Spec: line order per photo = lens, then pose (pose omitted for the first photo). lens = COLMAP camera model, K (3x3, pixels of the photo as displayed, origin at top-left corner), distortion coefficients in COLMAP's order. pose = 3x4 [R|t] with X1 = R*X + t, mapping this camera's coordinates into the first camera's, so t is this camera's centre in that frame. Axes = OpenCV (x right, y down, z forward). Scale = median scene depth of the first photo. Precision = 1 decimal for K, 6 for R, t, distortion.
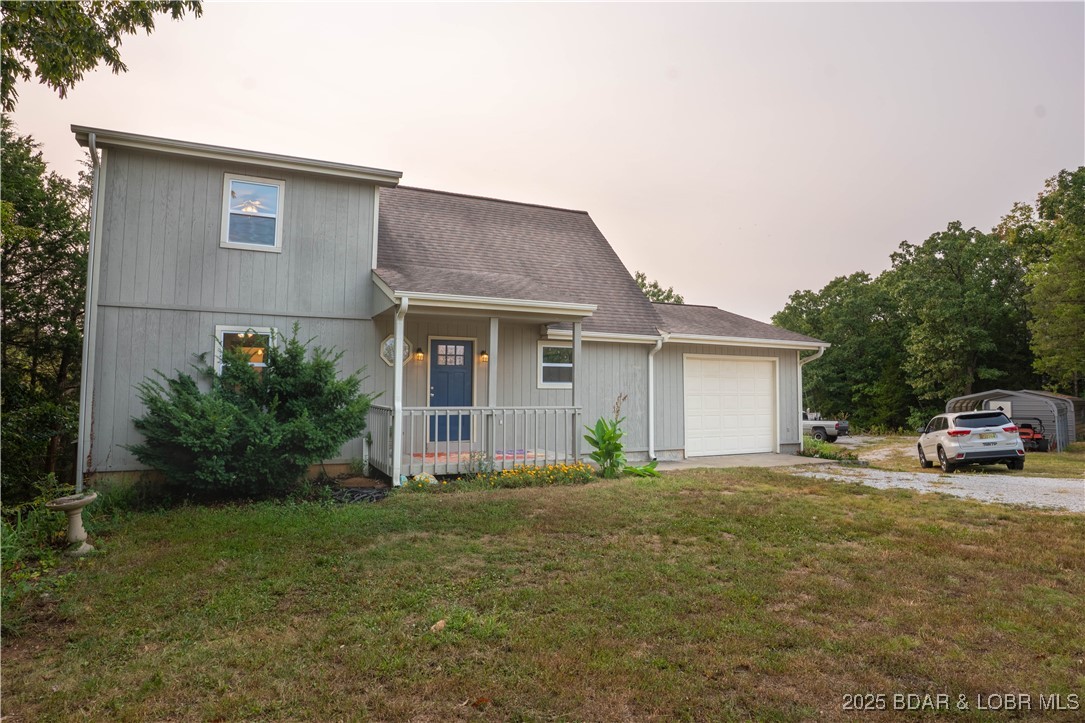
lens RADIAL K [[538.2, 0, 545.4], [0, 538.2, 360.8], [0, 0, 1]] dist [-0.027106, 0.000145]
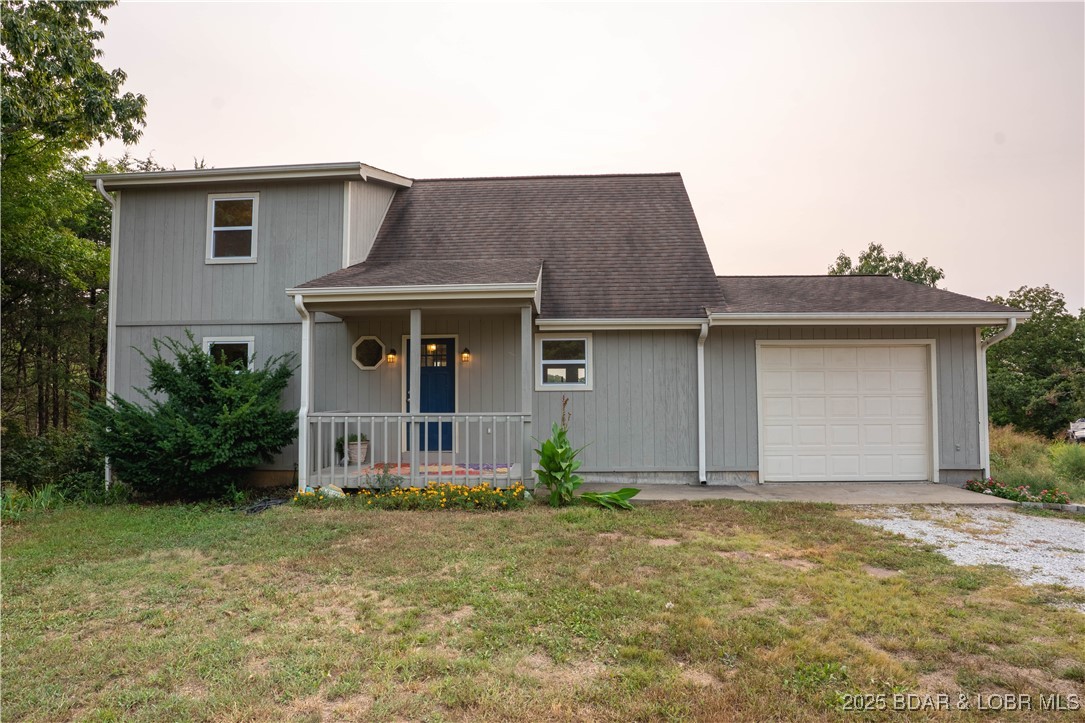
lens RADIAL K [[553.8, 0, 542.7], [0, 553.8, 379.3], [0, 0, 1]] dist [-0.033743, 0.000116]
pose [[0.898977, -0.024133, -0.437331, 0.384314], [0.035592, 0.999204, 0.018024, 0.018768], [0.436548, -0.031768, 0.899120, 0.239436]]
